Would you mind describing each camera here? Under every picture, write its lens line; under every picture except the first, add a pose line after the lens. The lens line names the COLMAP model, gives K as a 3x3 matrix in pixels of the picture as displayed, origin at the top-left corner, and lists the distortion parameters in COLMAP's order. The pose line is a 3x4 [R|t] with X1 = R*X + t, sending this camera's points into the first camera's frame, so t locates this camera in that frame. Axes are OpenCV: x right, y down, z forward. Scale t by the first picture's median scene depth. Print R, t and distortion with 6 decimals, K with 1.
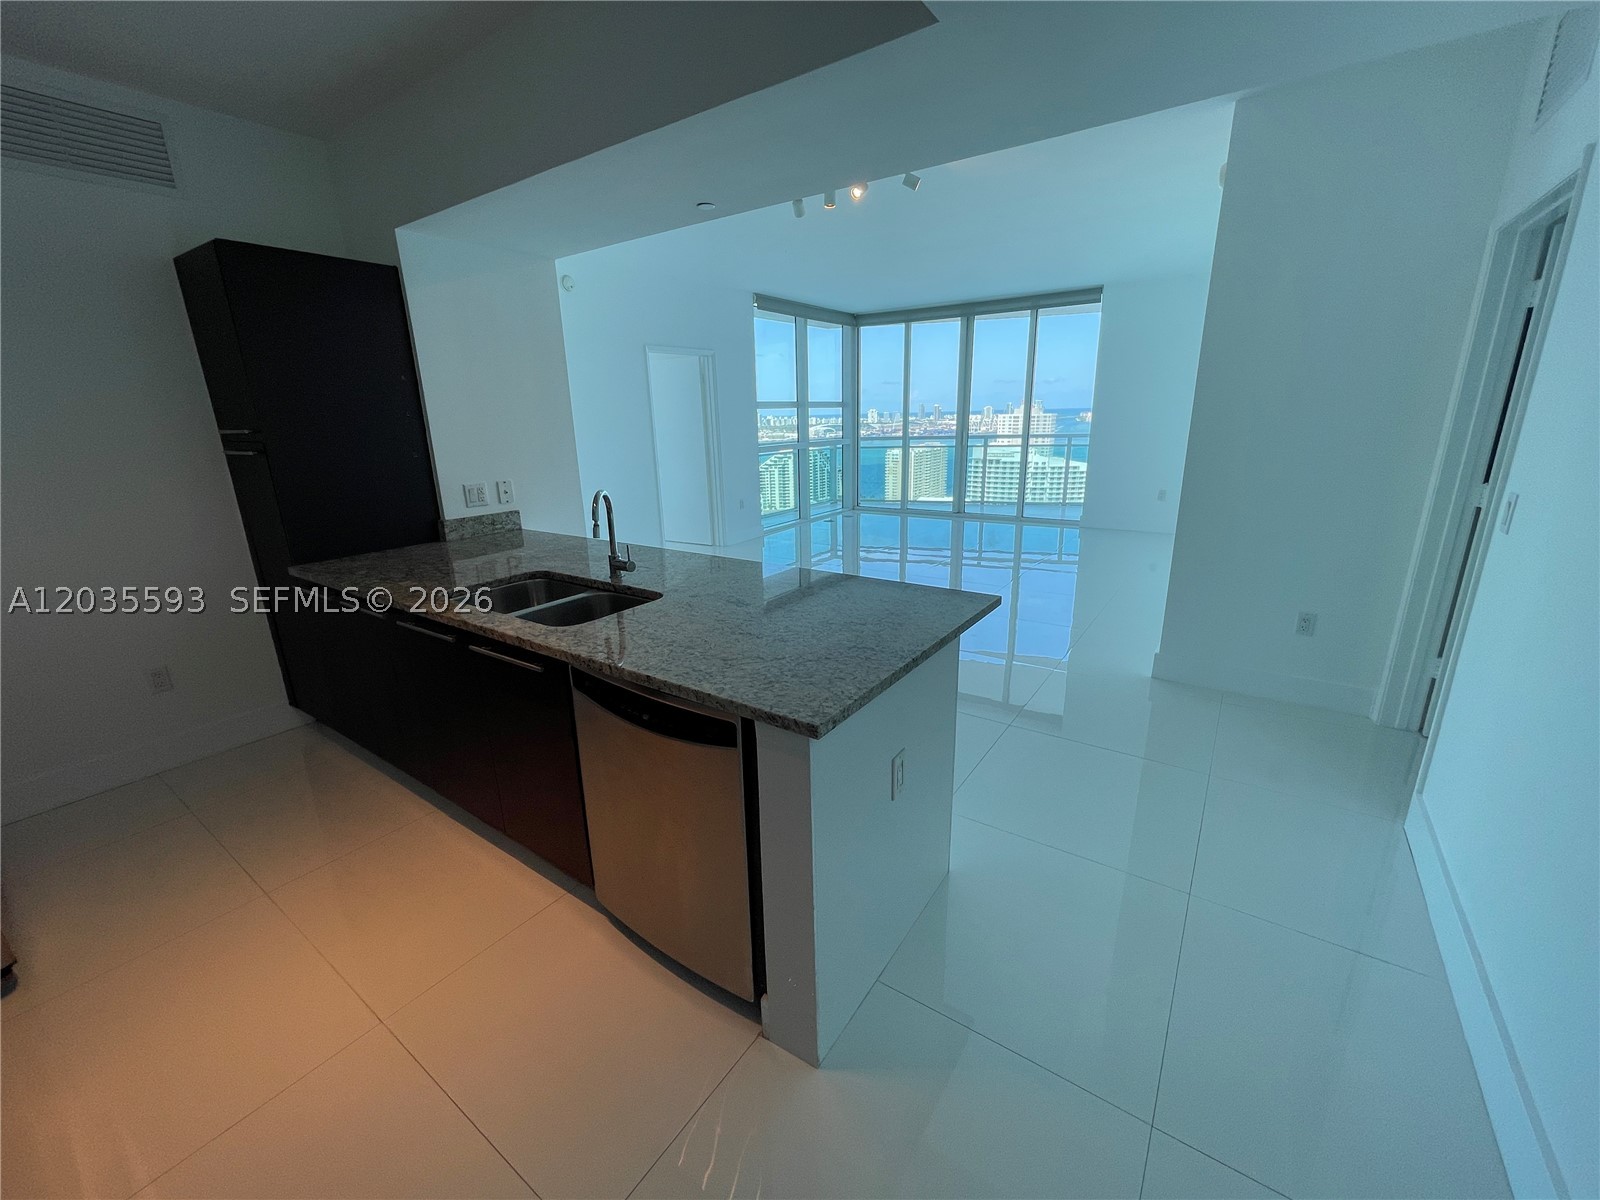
lens RADIAL K [[646.7, 0, 791.6], [0, 646.7, 595.6], [0, 0, 1]] dist [0.000301, -0.000490]
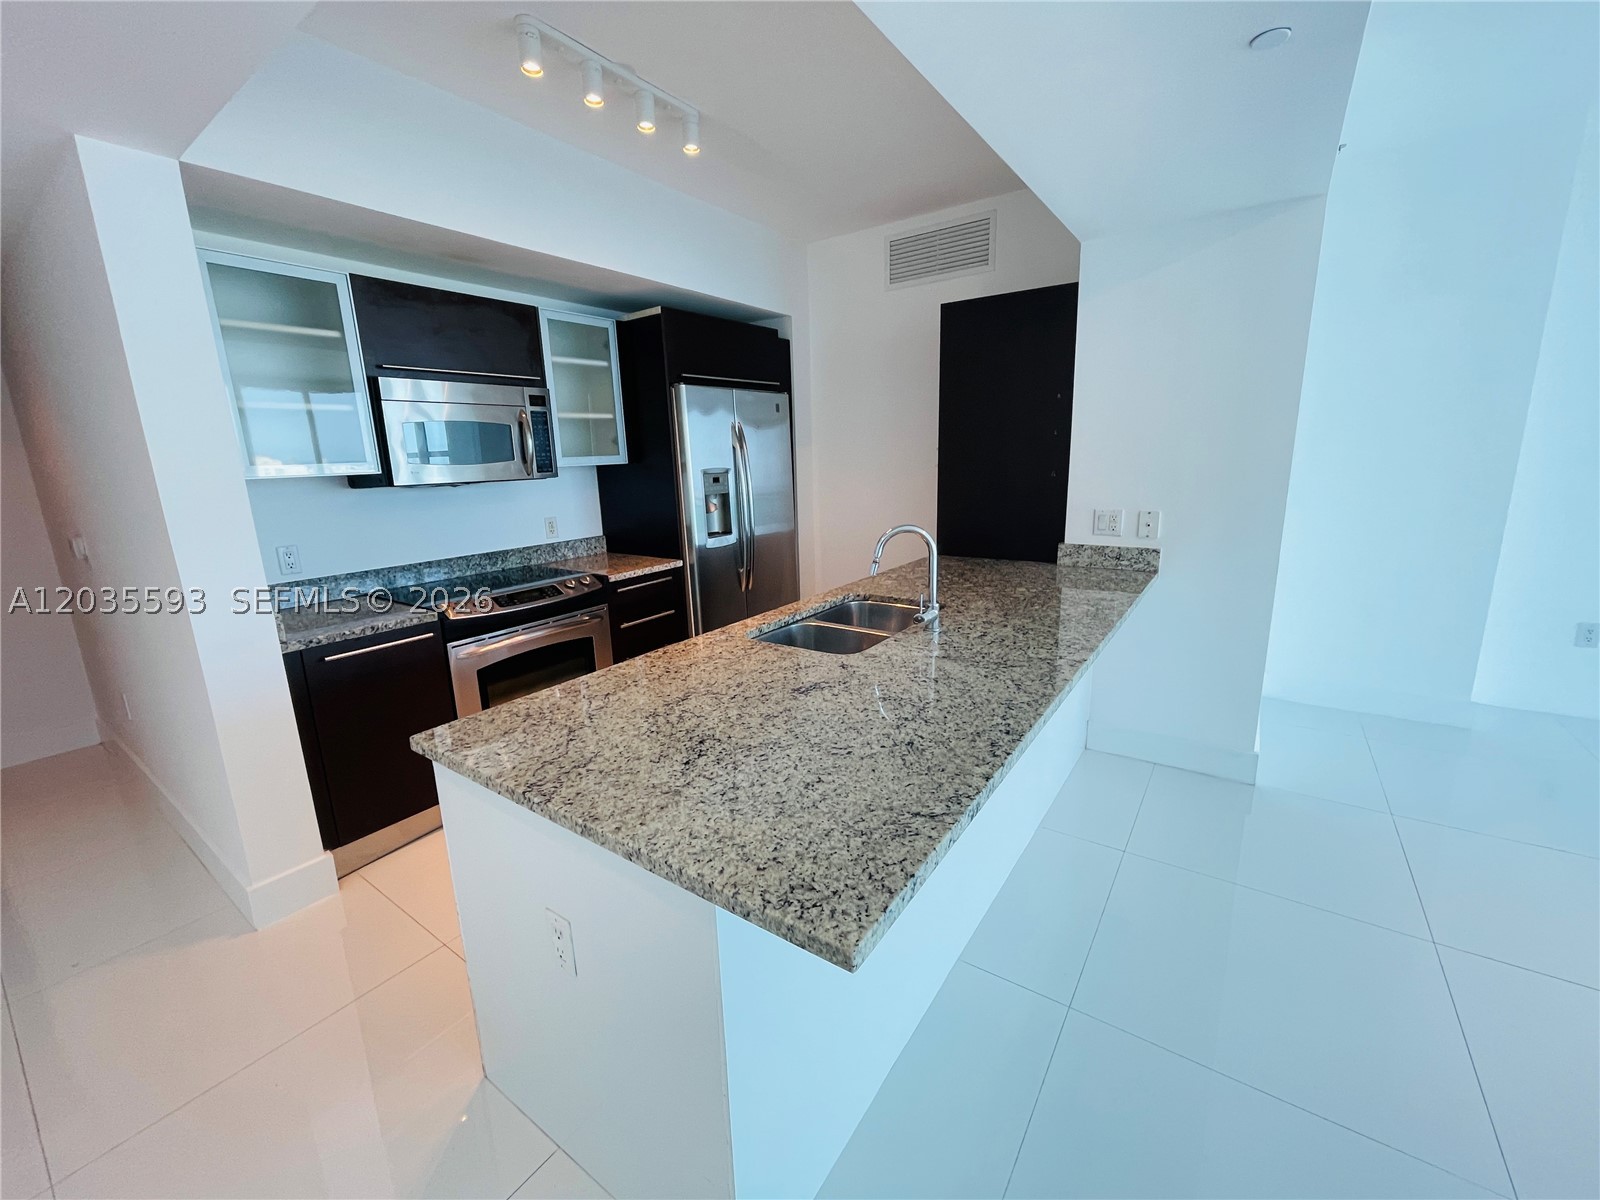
lens RADIAL K [[642.1, 0, 803.6], [0, 642.1, 598.4], [0, 0, 1]] dist [0.000571, -0.000086]
pose [[0.007674, 0.244694, -0.969570, 0.388870], [-0.244826, 0.940549, 0.235432, -0.164011], [0.969537, 0.235569, 0.067125, 0.564618]]
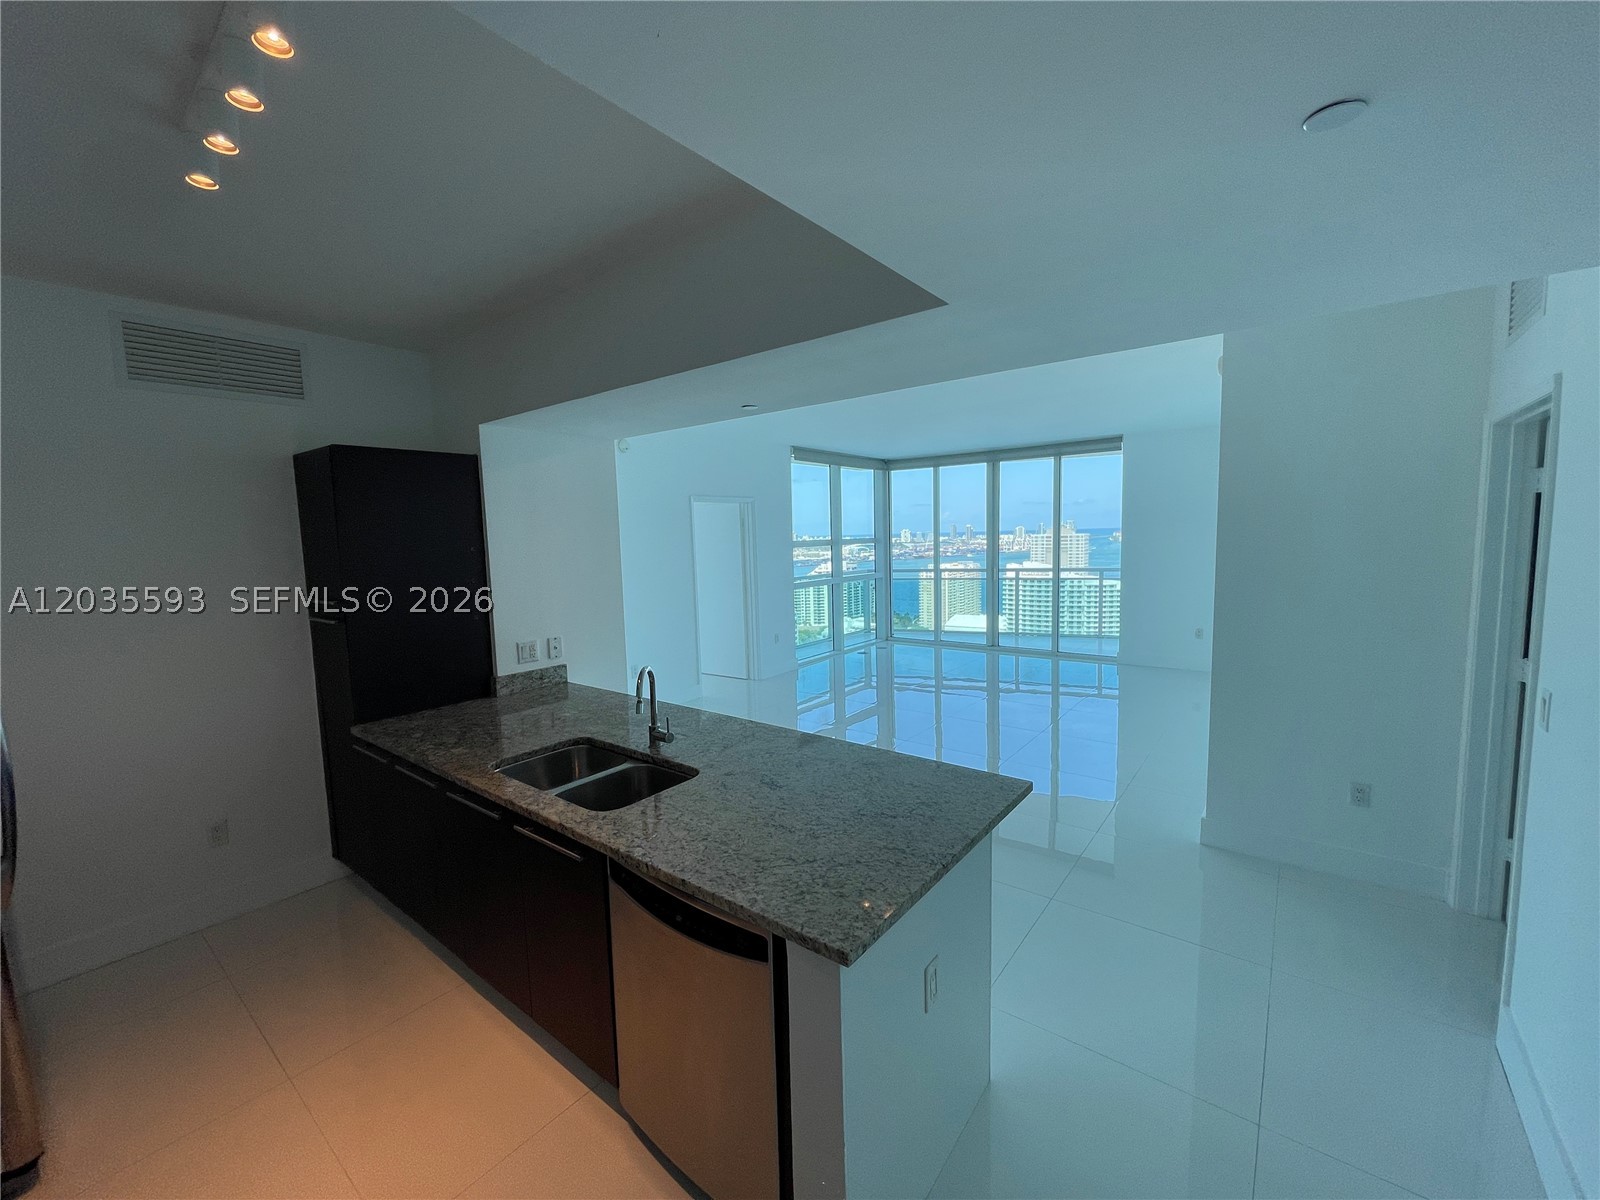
lens RADIAL K [[646.7, 0, 791.6], [0, 646.7, 595.6], [0, 0, 1]] dist [0.000301, -0.000490]
pose [[0.998556, 0.003052, -0.053627, 0.001989], [-0.012536, 0.984053, -0.177431, -0.063383], [0.052231, 0.177847, 0.982671, -0.038724]]
